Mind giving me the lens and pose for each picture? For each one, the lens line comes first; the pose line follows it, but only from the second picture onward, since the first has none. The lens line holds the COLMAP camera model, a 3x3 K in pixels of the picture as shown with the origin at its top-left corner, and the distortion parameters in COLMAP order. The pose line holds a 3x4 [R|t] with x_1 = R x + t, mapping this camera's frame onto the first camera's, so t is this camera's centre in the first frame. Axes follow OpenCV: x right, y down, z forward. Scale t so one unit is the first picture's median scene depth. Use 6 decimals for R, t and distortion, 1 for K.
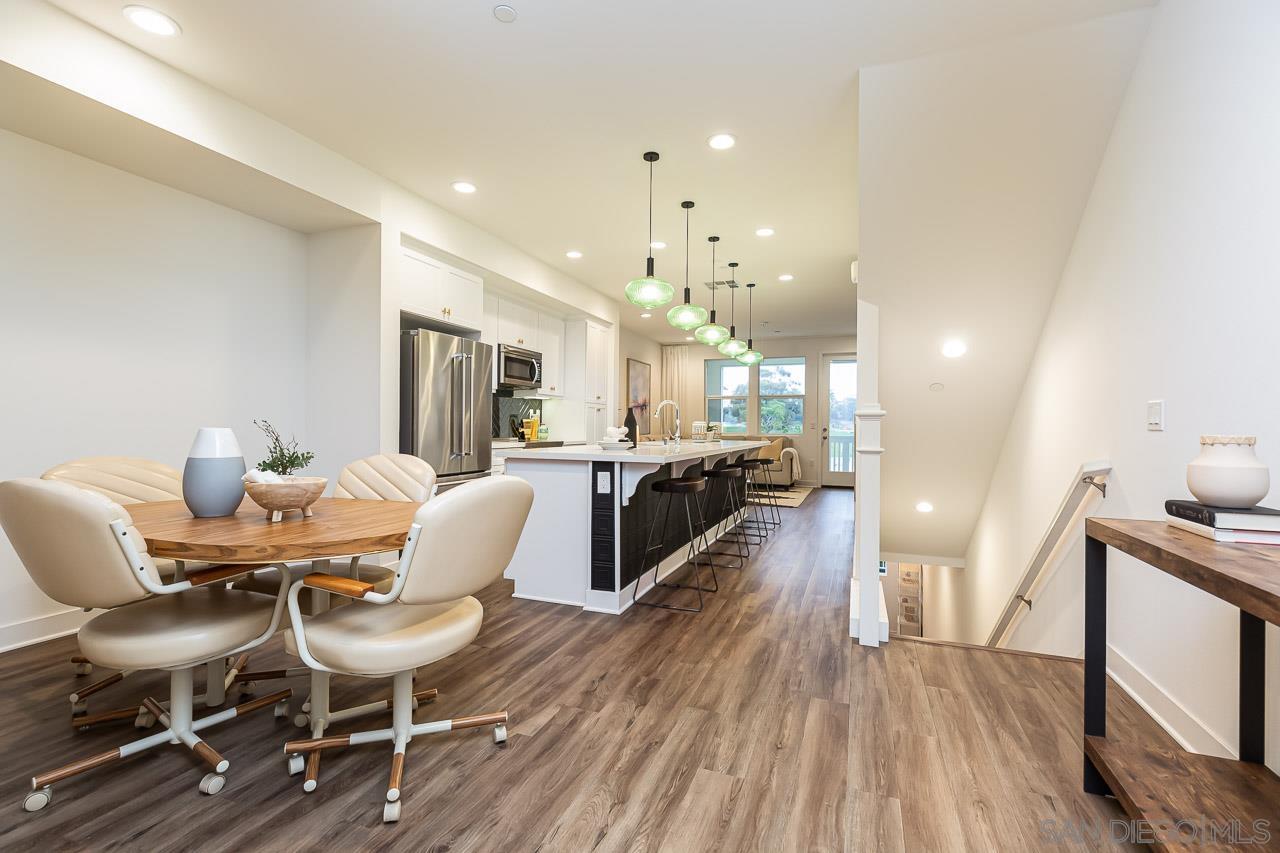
lens RADIAL K [[571.7, 0, 633.0], [0, 571.7, 428.8], [0, 0, 1]] dist [0.006808, -0.000915]
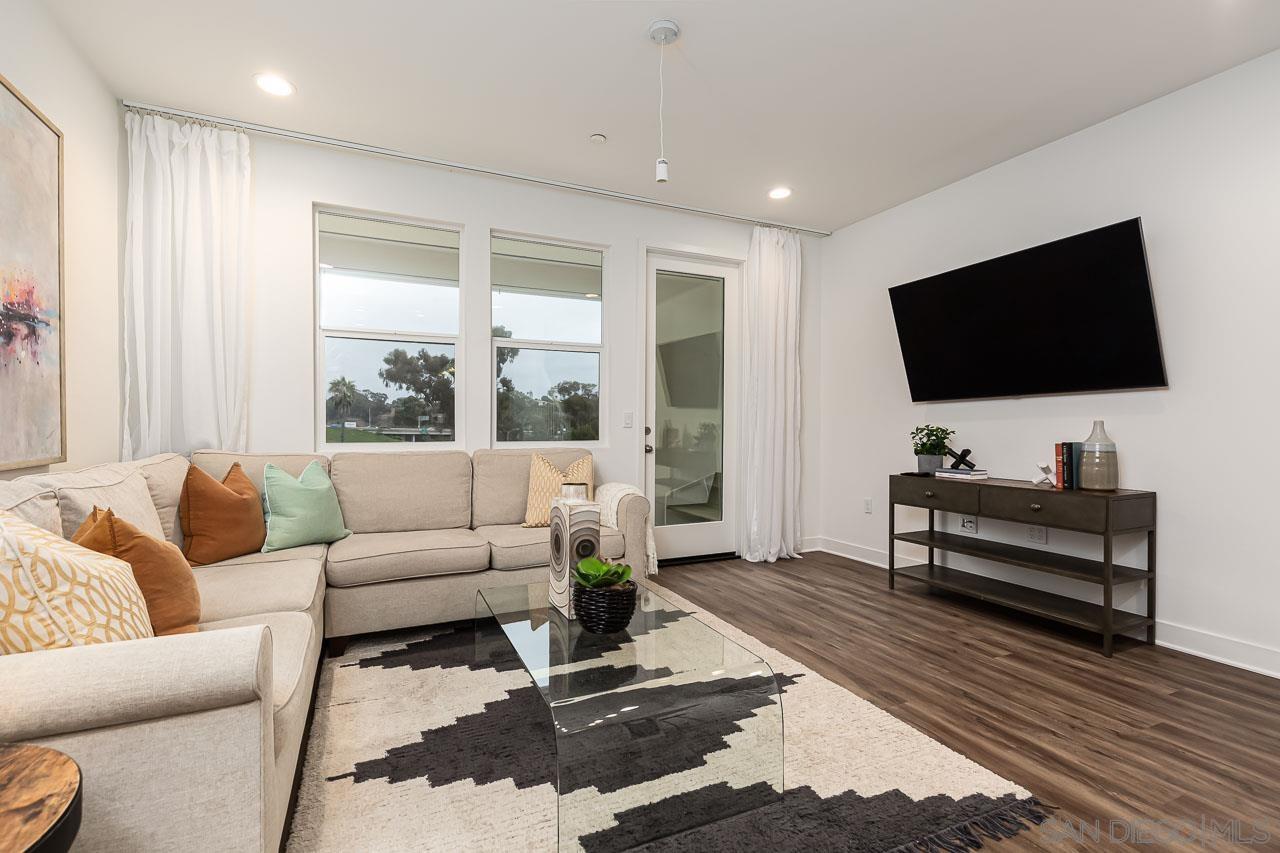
lens RADIAL K [[584.2, 0, 640.0], [0, 584.2, 426.5], [0, 0, 1]] dist [0.000257, -0.000579]
pose [[0.684736, -0.009634, 0.728728, 0.030427], [0.008721, 0.999949, 0.005025, -0.005306], [-0.728739, 0.002914, 0.684785, 1.141041]]
